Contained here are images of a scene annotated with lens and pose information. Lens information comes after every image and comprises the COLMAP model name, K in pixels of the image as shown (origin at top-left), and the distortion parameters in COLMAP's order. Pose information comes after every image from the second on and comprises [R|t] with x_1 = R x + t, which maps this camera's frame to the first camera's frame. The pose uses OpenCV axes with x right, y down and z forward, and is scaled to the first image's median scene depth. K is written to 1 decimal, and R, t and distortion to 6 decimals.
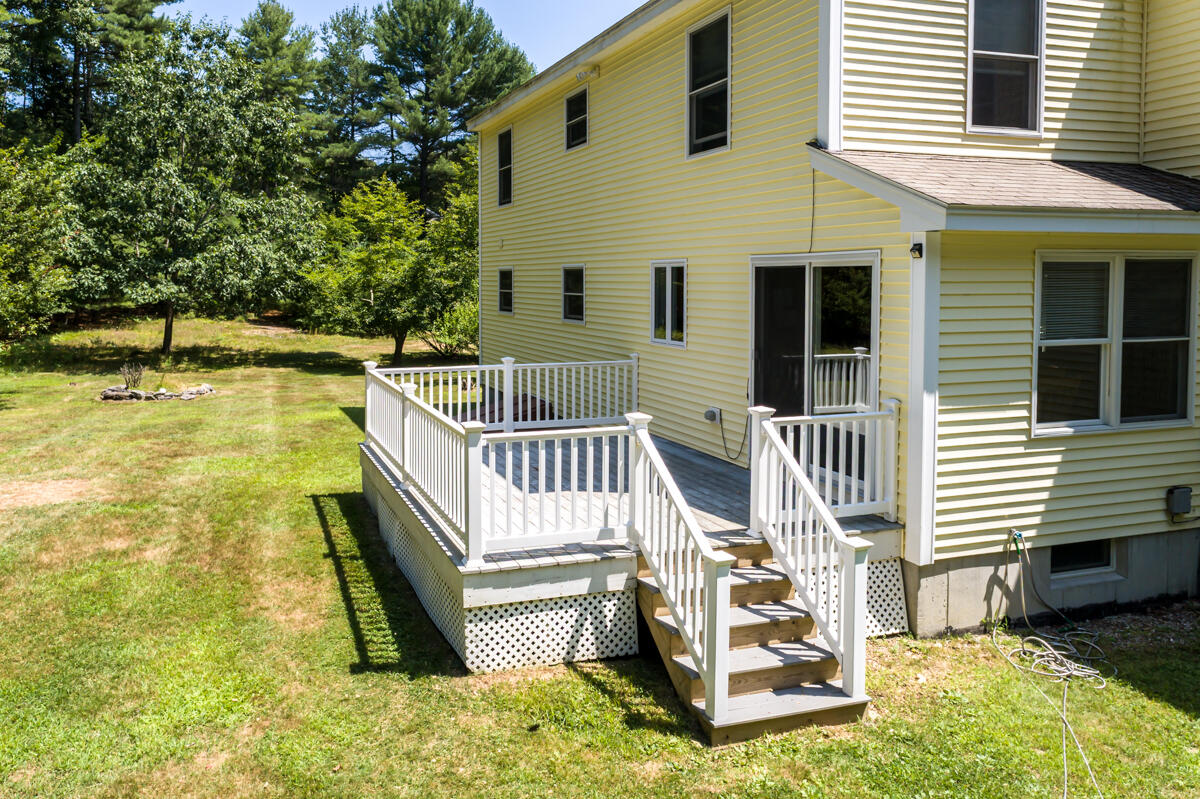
lens RADIAL K [[832.1, 0, 496.0], [0, 832.1, 317.2], [0, 0, 1]] dist [0.000881, 0.005126]
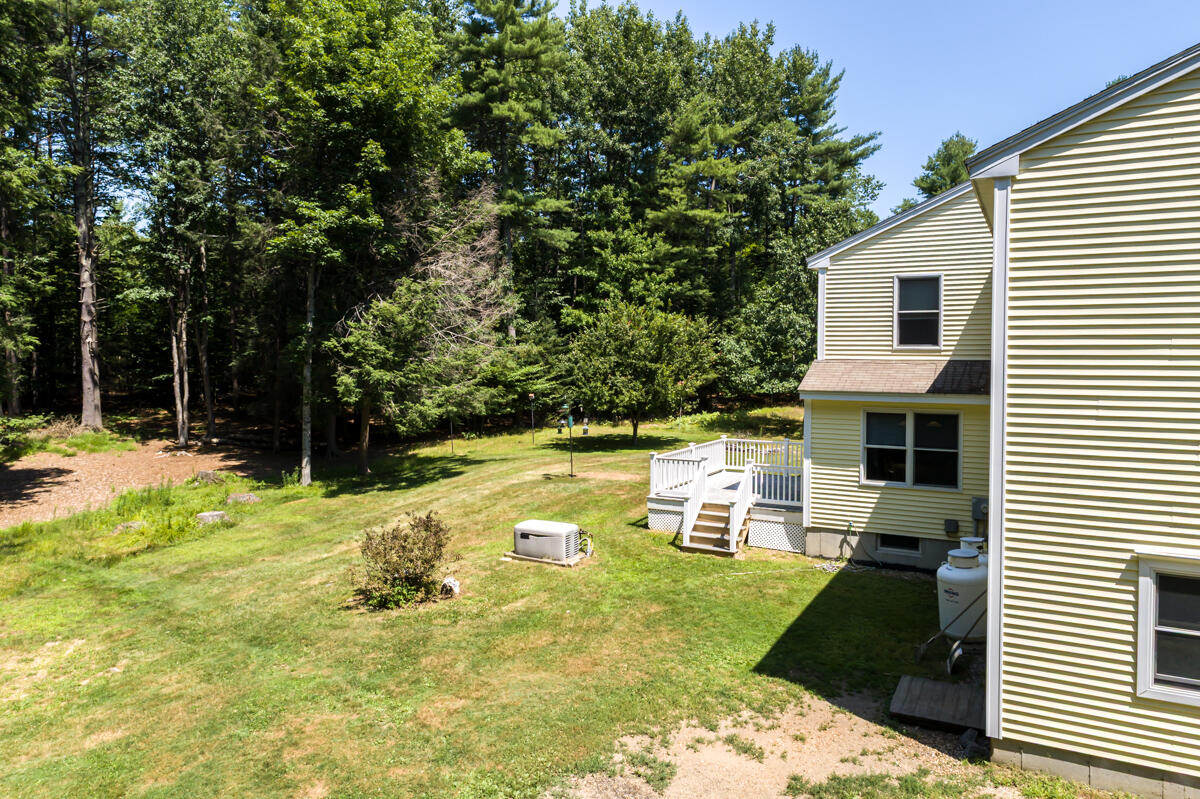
lens RADIAL K [[829.6, 0, 600.0], [0, 829.6, 399.5], [0, 0, 1]] dist [-0.000435, 0.009602]
pose [[0.705850, 0.048802, -0.706678, 1.758368], [-0.043303, 0.998731, 0.025719, -0.127005], [0.707037, 0.012447, 0.707067, -1.205224]]
